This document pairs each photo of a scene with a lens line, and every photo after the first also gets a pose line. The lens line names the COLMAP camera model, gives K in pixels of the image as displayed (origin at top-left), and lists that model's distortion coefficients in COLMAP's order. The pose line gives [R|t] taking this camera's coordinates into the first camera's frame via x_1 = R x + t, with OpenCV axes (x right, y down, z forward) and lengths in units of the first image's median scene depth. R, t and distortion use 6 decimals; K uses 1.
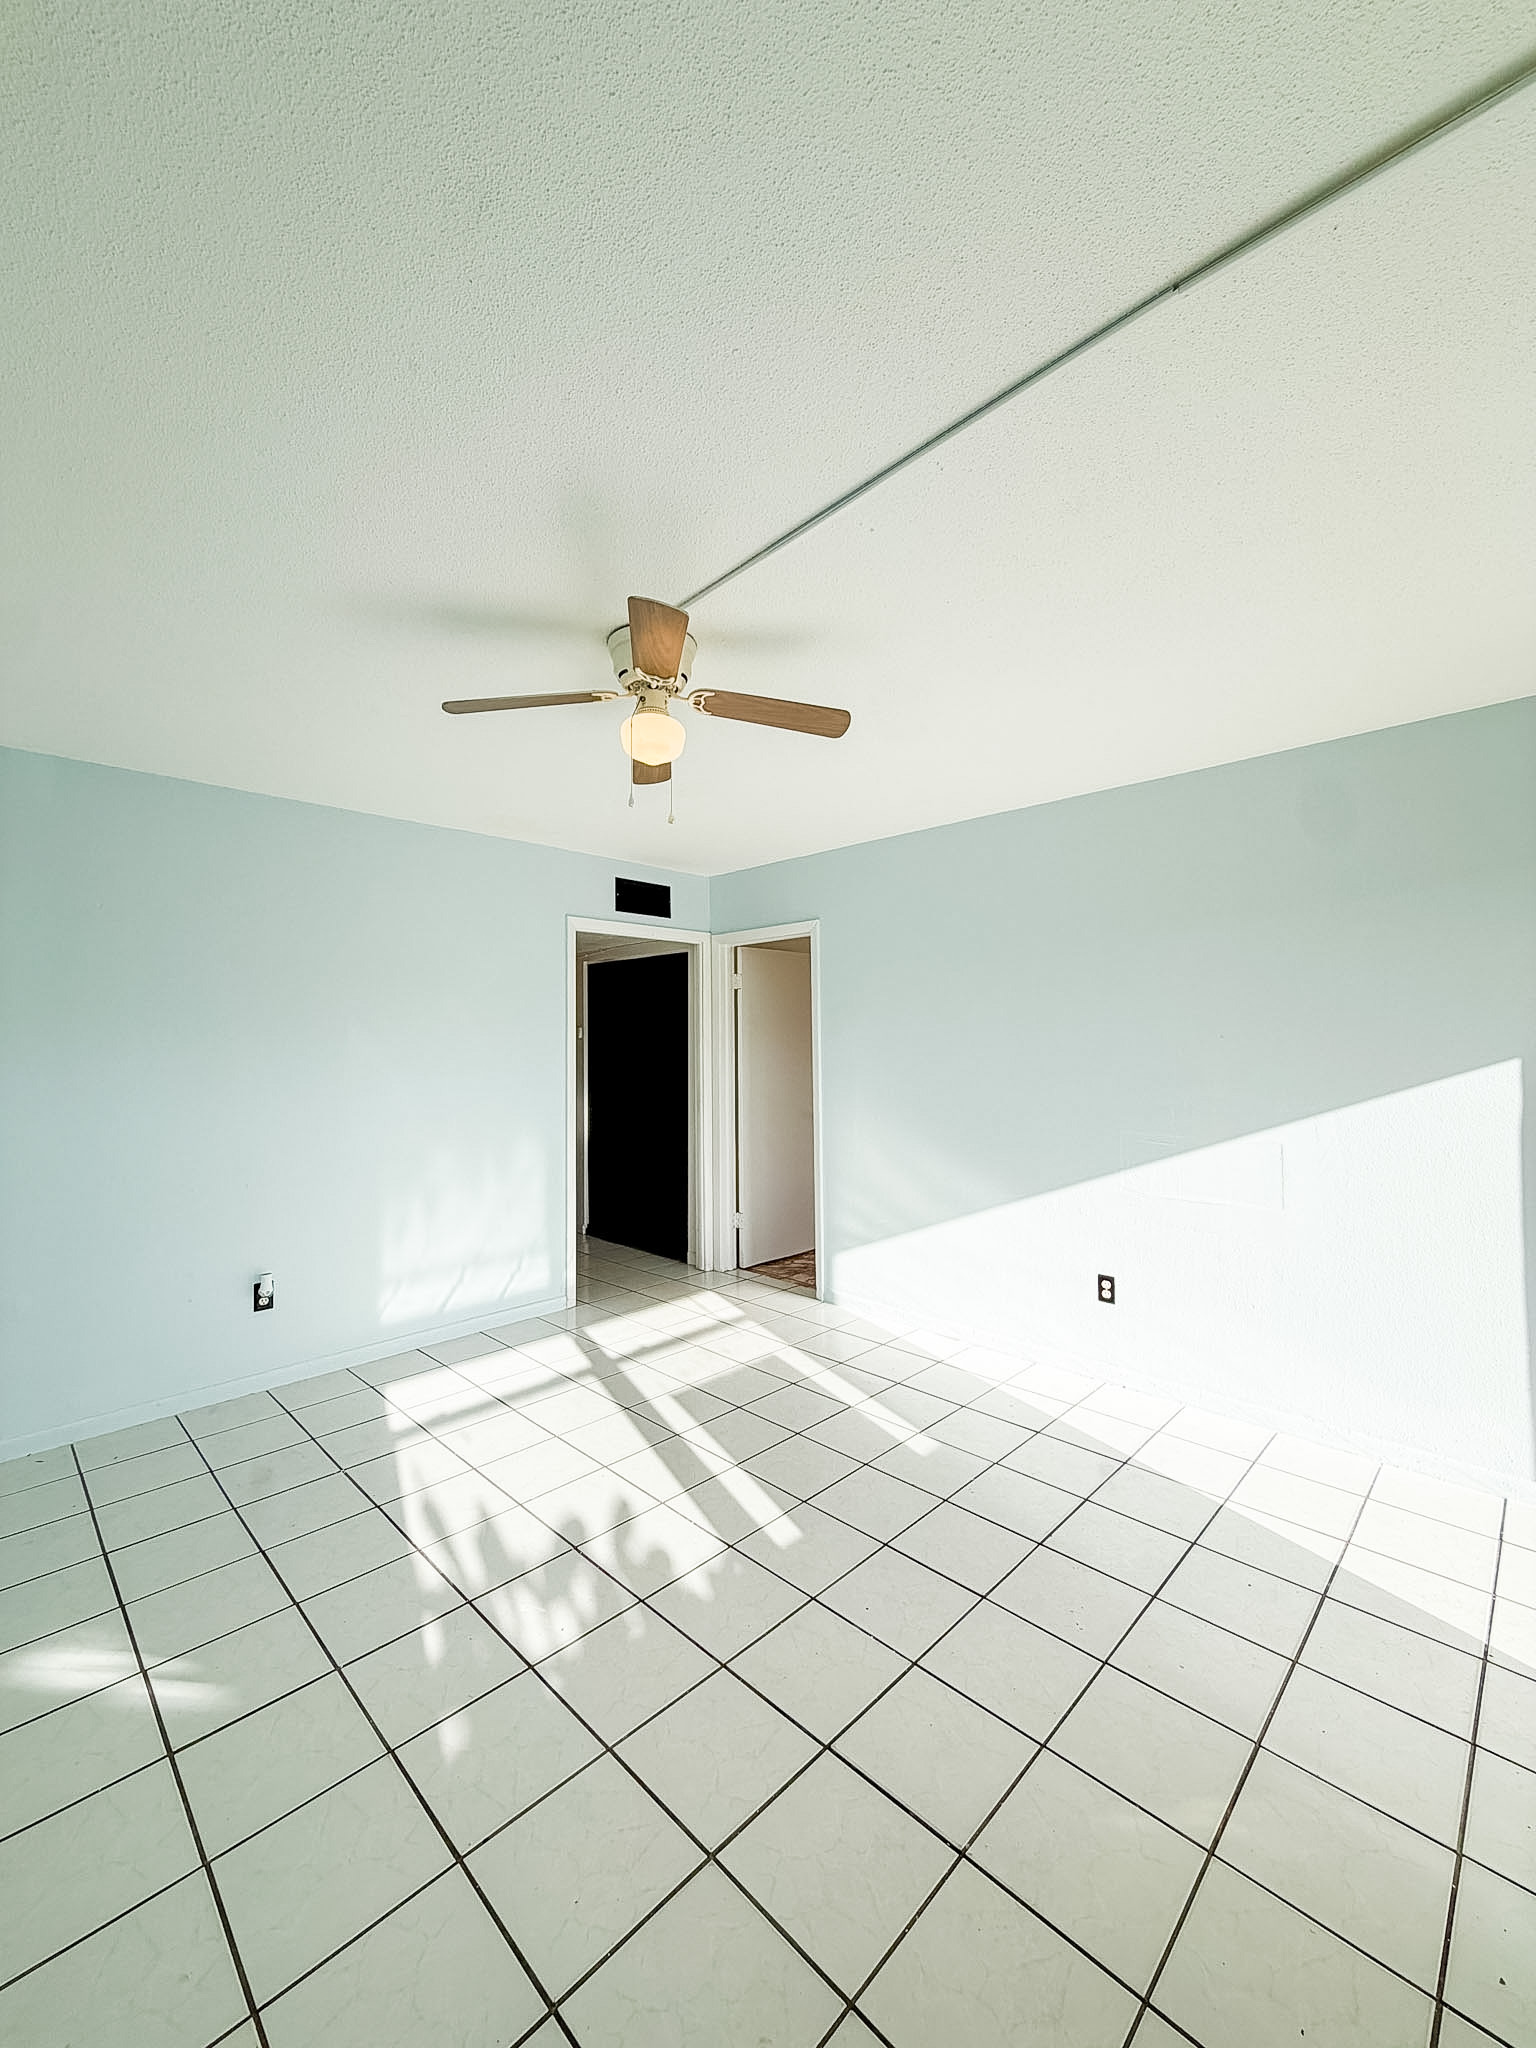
lens RADIAL K [[816.0, 0, 764.2], [0, 816.0, 1032.9], [0, 0, 1]] dist [0.012443, -0.000685]
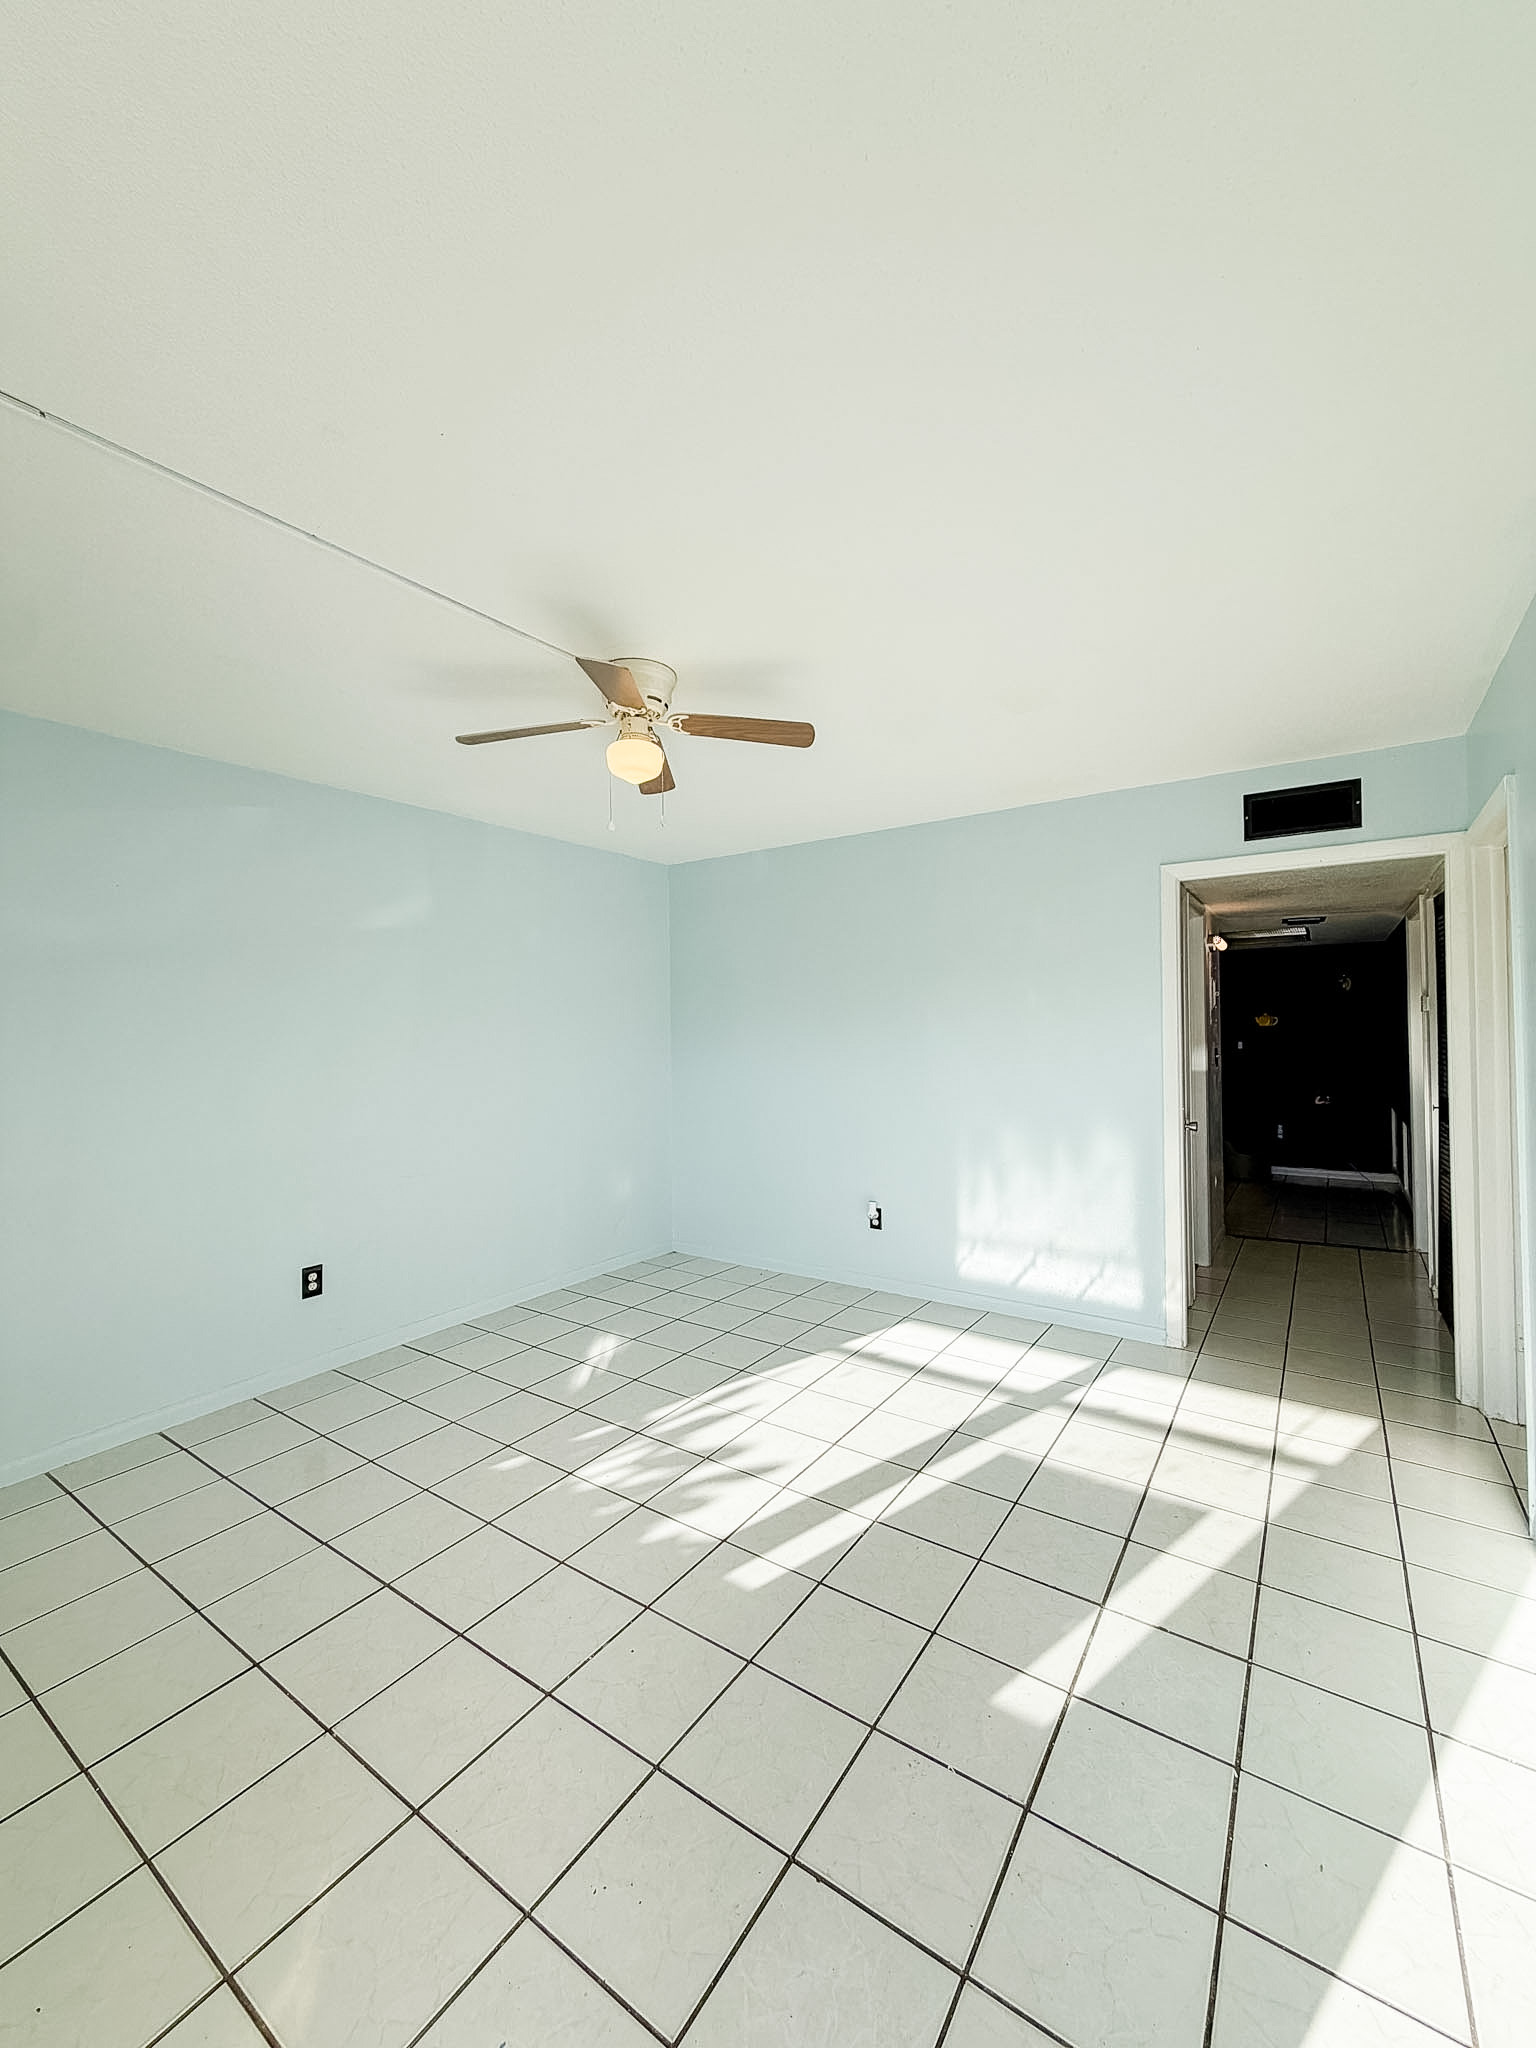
lens RADIAL K [[816.0, 0, 764.7], [0, 816.0, 1020.3], [0, 0, 1]] dist [0.012443, -0.000685]
pose [[0.179591, -0.001904, -0.983739, 0.620118], [0.026060, 0.999656, 0.002823, -0.001829], [0.983396, -0.026144, 0.179579, 0.585796]]
